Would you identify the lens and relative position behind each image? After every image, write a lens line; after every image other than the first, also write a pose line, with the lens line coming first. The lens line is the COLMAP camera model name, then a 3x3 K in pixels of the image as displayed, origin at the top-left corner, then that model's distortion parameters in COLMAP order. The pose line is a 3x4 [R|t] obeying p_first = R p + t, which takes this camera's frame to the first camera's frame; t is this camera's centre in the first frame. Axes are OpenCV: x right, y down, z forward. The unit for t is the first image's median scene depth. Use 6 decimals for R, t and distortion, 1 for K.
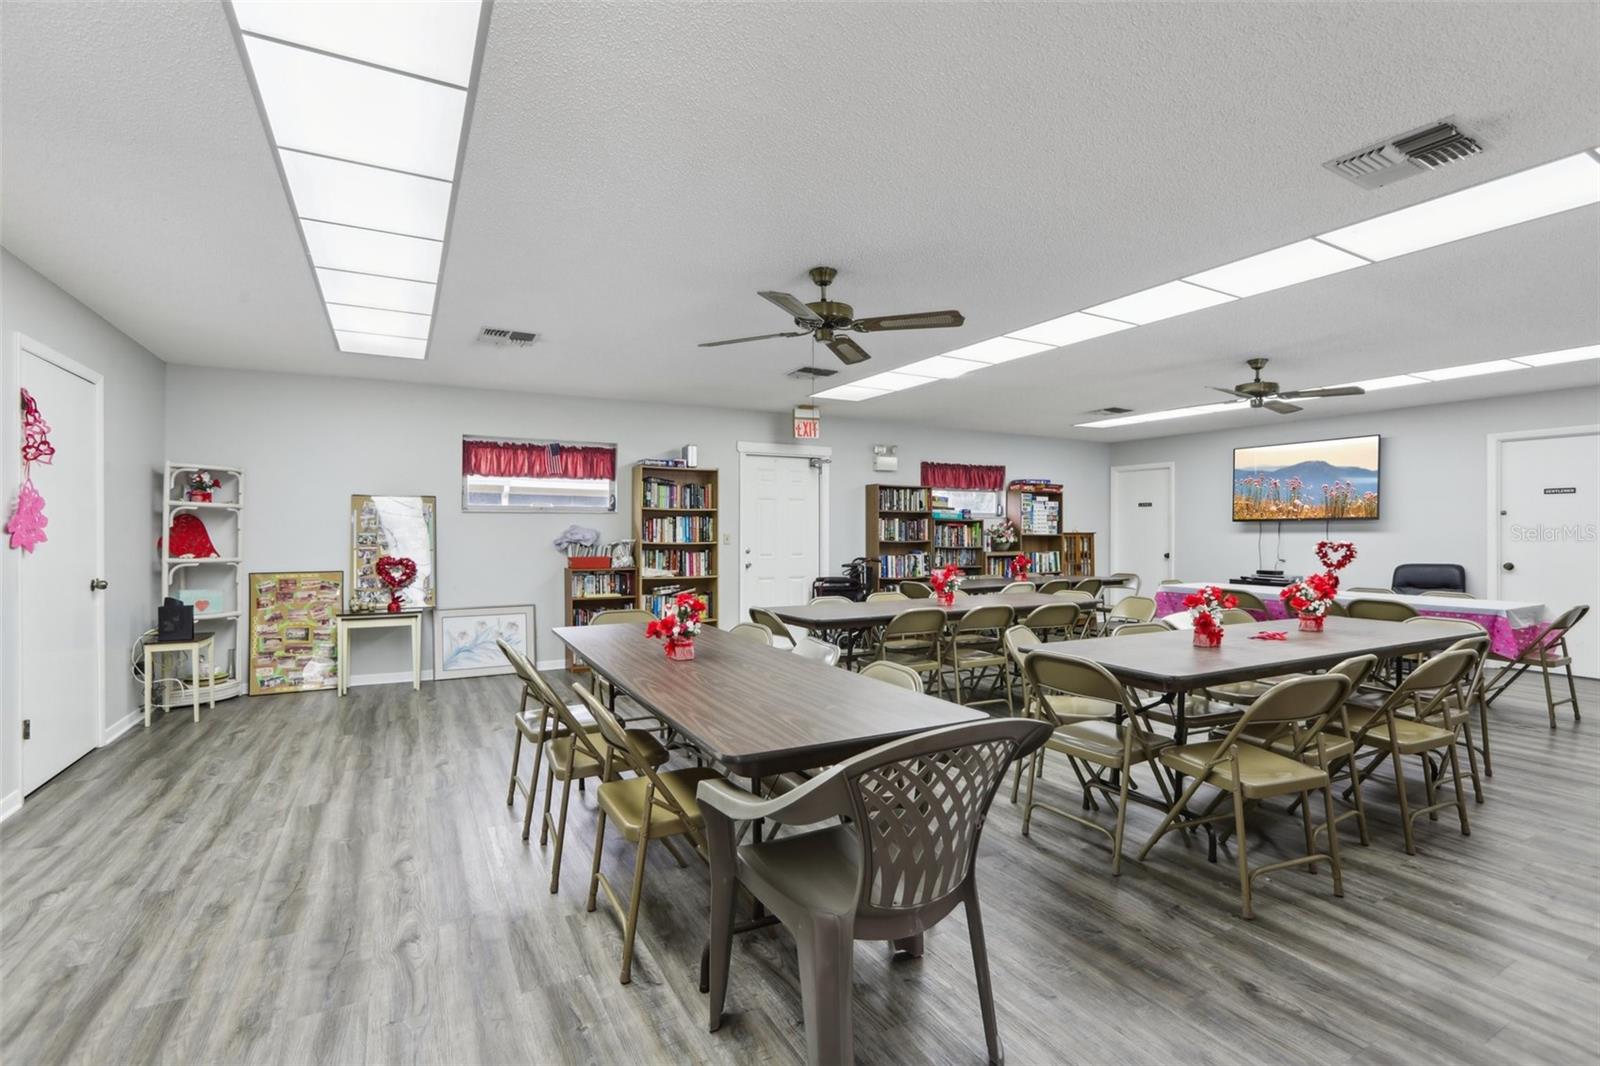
lens RADIAL K [[734.9, 0, 792.4], [0, 734.9, 530.3], [0, 0, 1]] dist [0.000528, 0.000502]
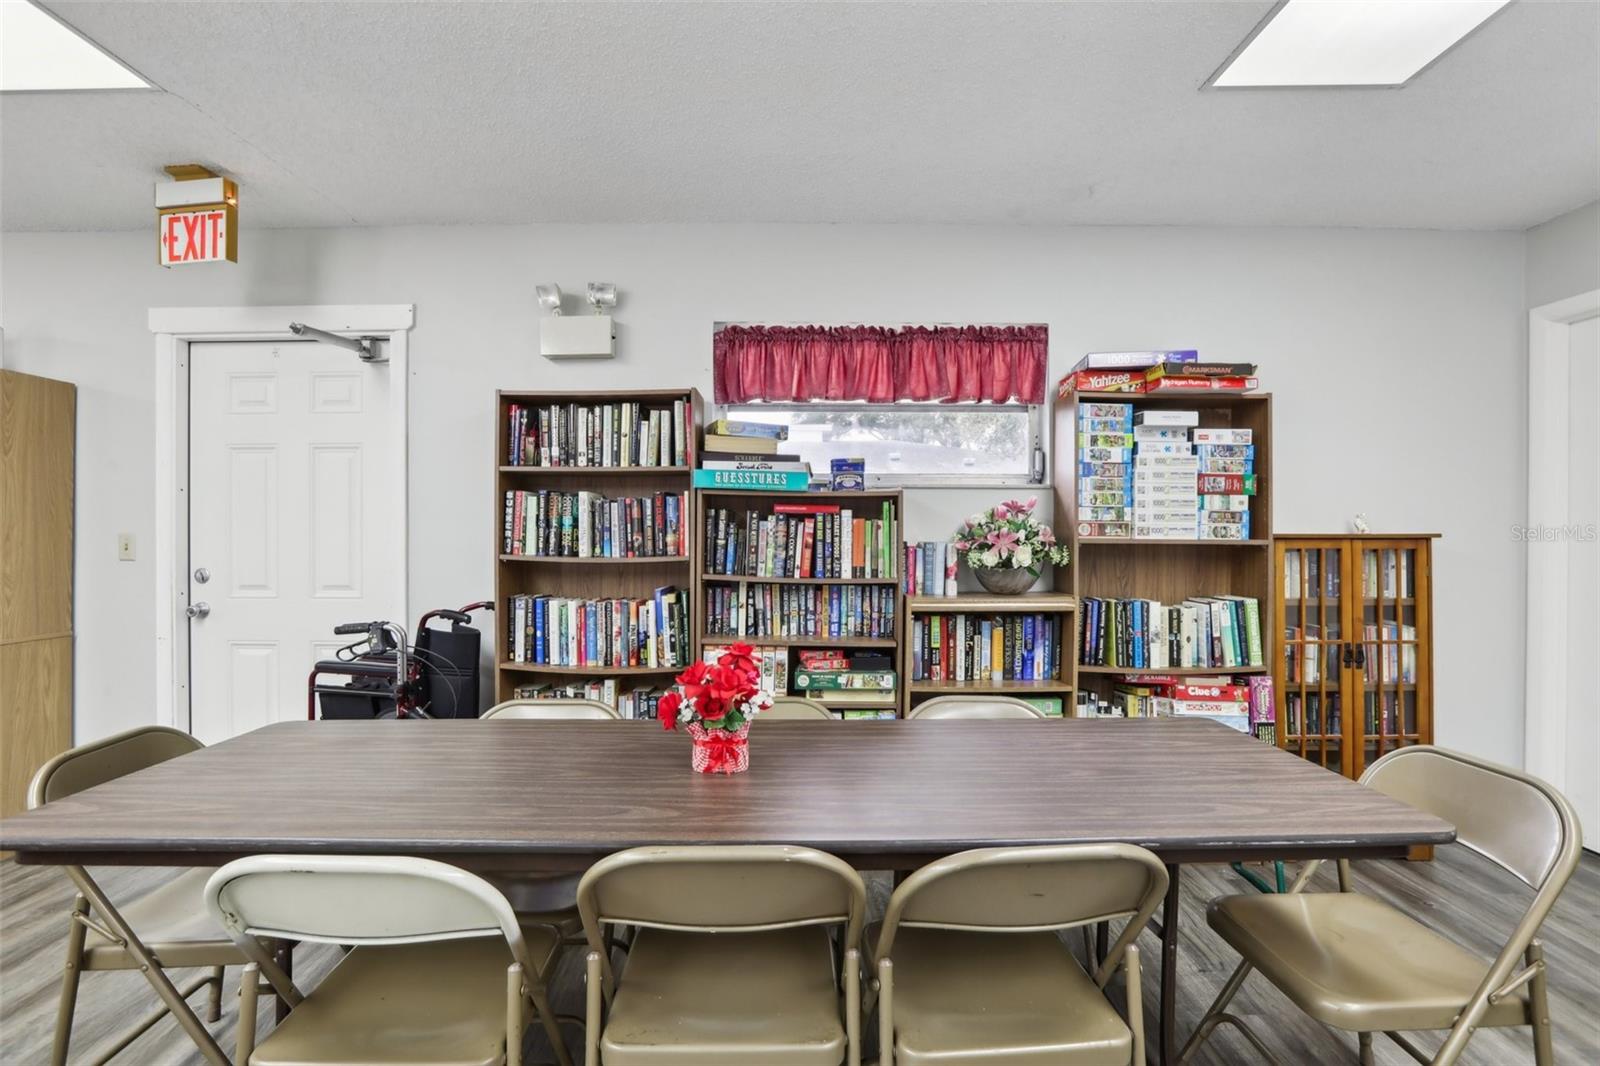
lens RADIAL K [[761.1, 0, 800.0], [0, 761.1, 533.0], [0, 0, 1]] dist [-0.037219, 0.000206]
pose [[0.875251, -0.000063, -0.483670, 0.375720], [-0.000490, 0.999999, -0.001017, 0.003292], [0.483670, 0.001127, 0.875250, 0.701688]]
